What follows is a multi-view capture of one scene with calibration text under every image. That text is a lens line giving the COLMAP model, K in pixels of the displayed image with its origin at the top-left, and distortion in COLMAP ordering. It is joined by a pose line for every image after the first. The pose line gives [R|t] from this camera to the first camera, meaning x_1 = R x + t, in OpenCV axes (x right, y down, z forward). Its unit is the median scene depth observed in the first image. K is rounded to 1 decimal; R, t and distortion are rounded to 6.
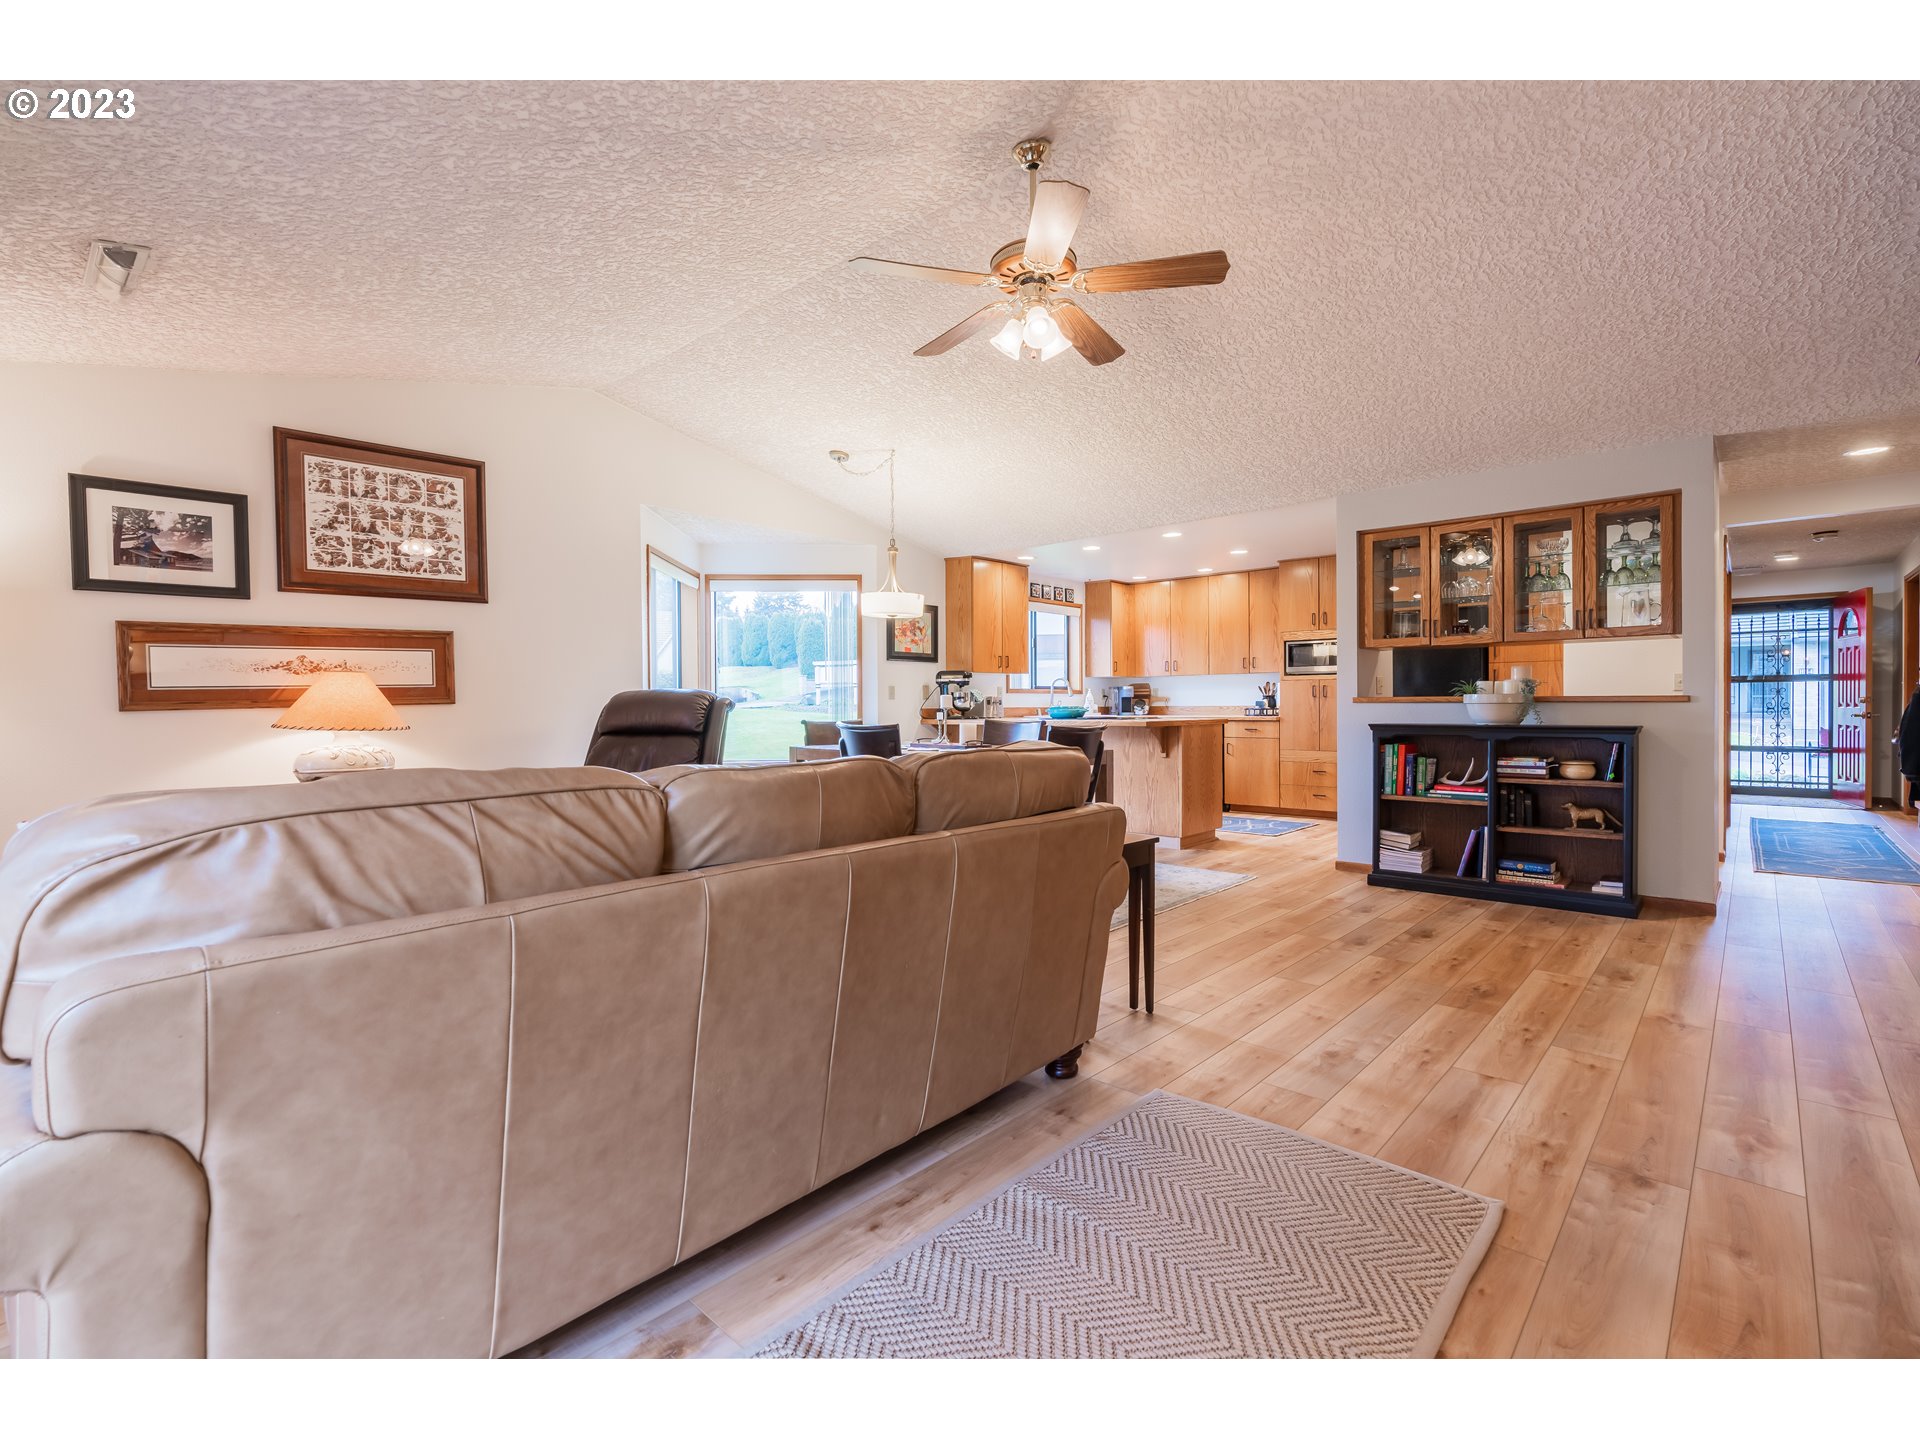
lens RADIAL K [[871.9, 0, 958.0], [0, 871.9, 711.9], [0, 0, 1]] dist [-0.008953, 0.002923]
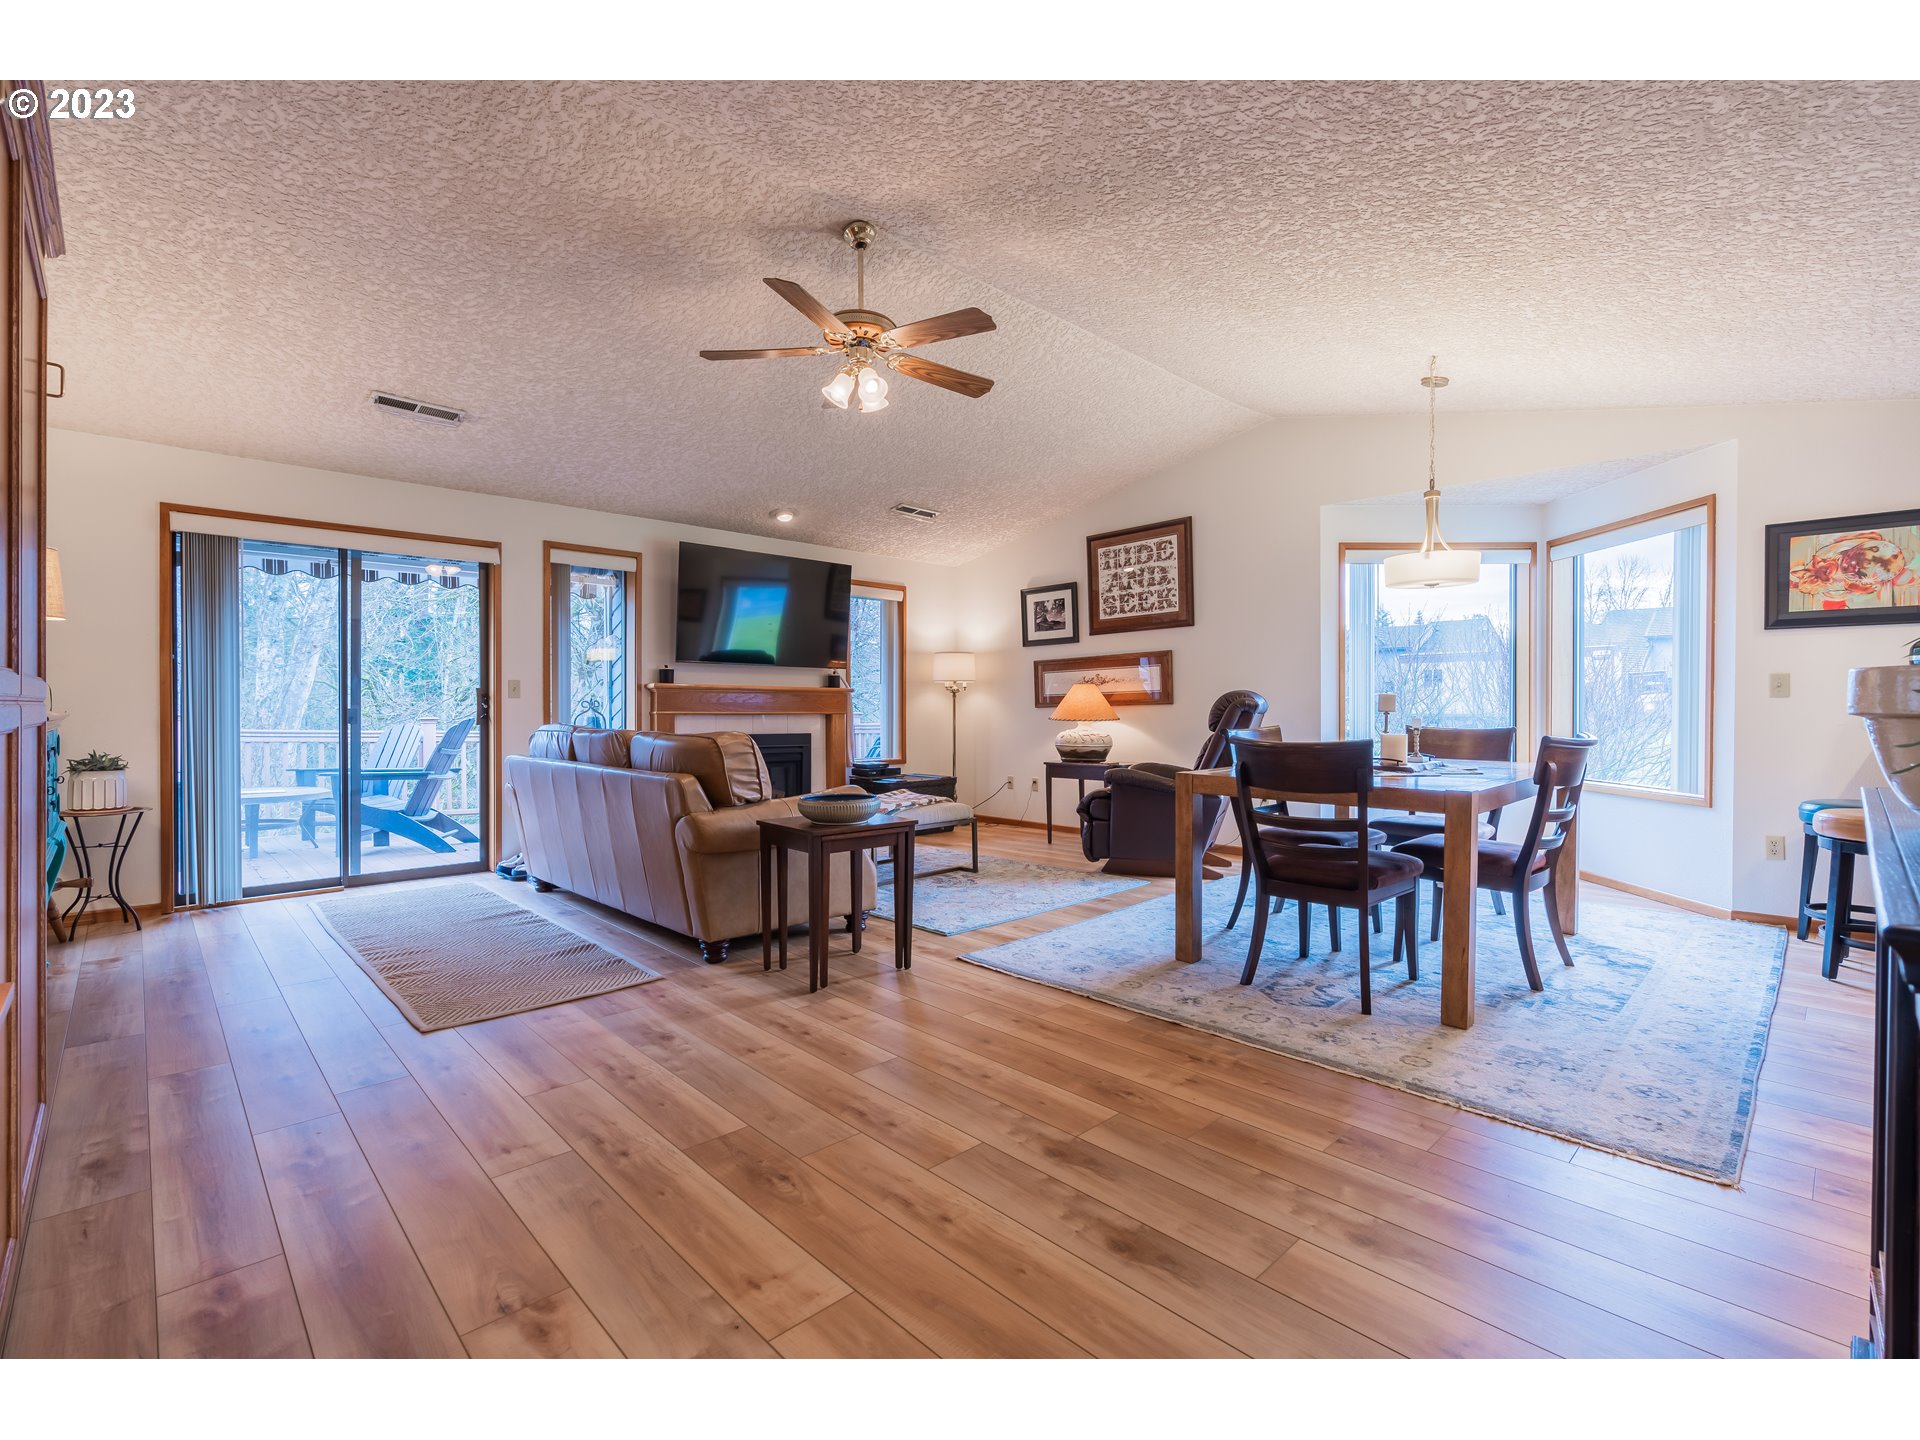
lens RADIAL K [[871.9, 0, 965.1], [0, 871.9, 715.7], [0, 0, 1]] dist [-0.008953, 0.002923]
pose [[-0.059327, 0.016156, -0.998108, 0.787212], [-0.009234, 0.999817, 0.016733, -0.010948], [0.998196, 0.010209, -0.059167, 0.765702]]
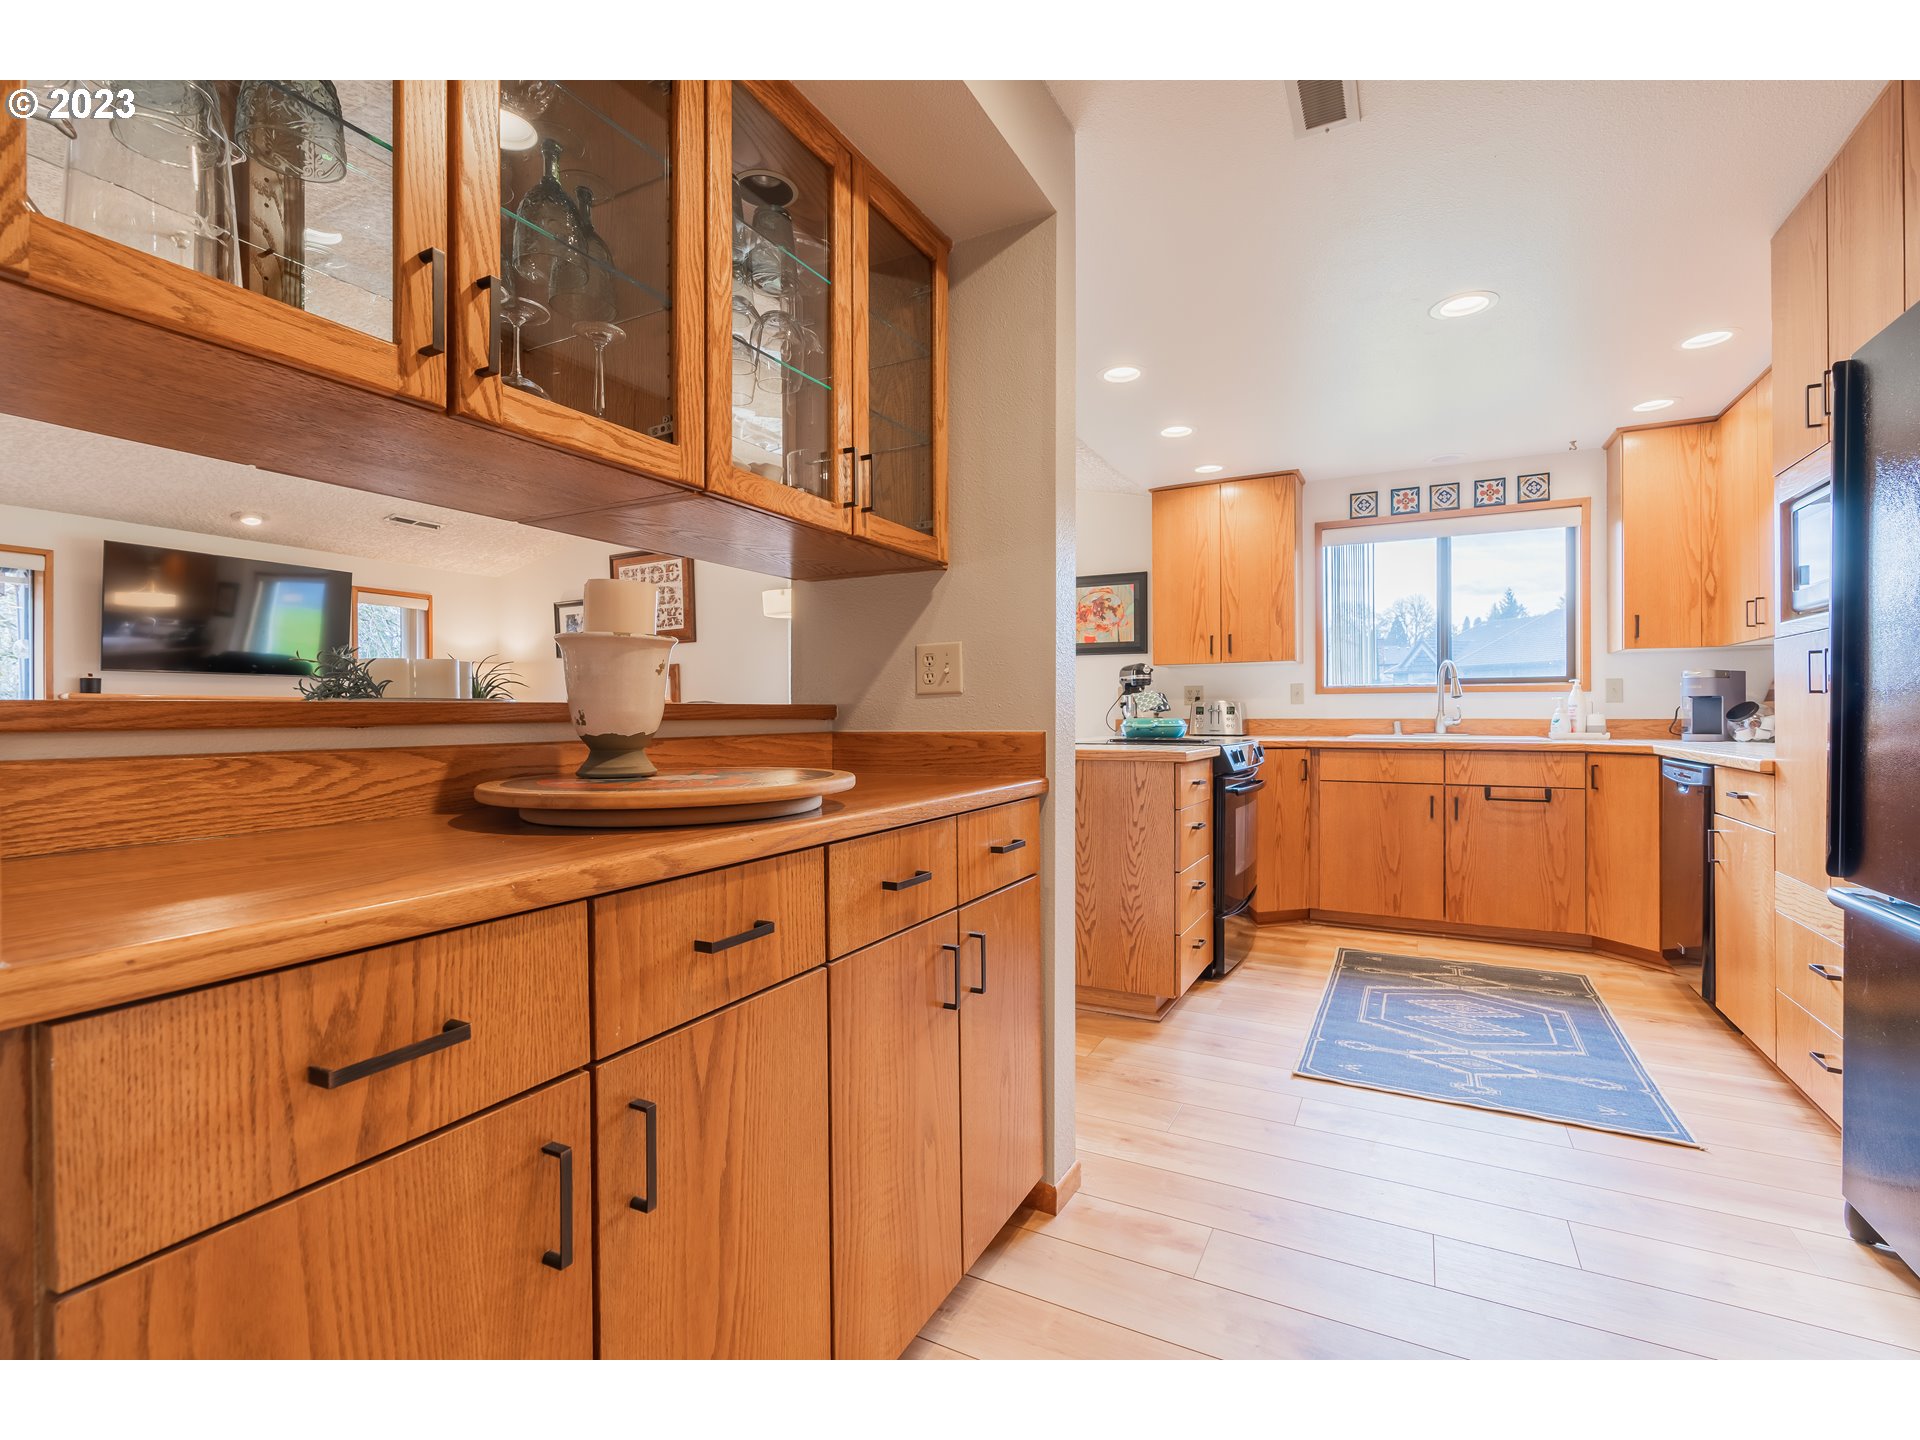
lens RADIAL K [[871.9, 0, 963.6], [0, 871.9, 715.1], [0, 0, 1]] dist [-0.008953, 0.002923]
pose [[0.258924, 0.007184, -0.965871, 0.970642], [-0.005297, 0.999968, 0.006017, -0.017186], [0.965883, 0.003559, 0.258953, 1.088931]]
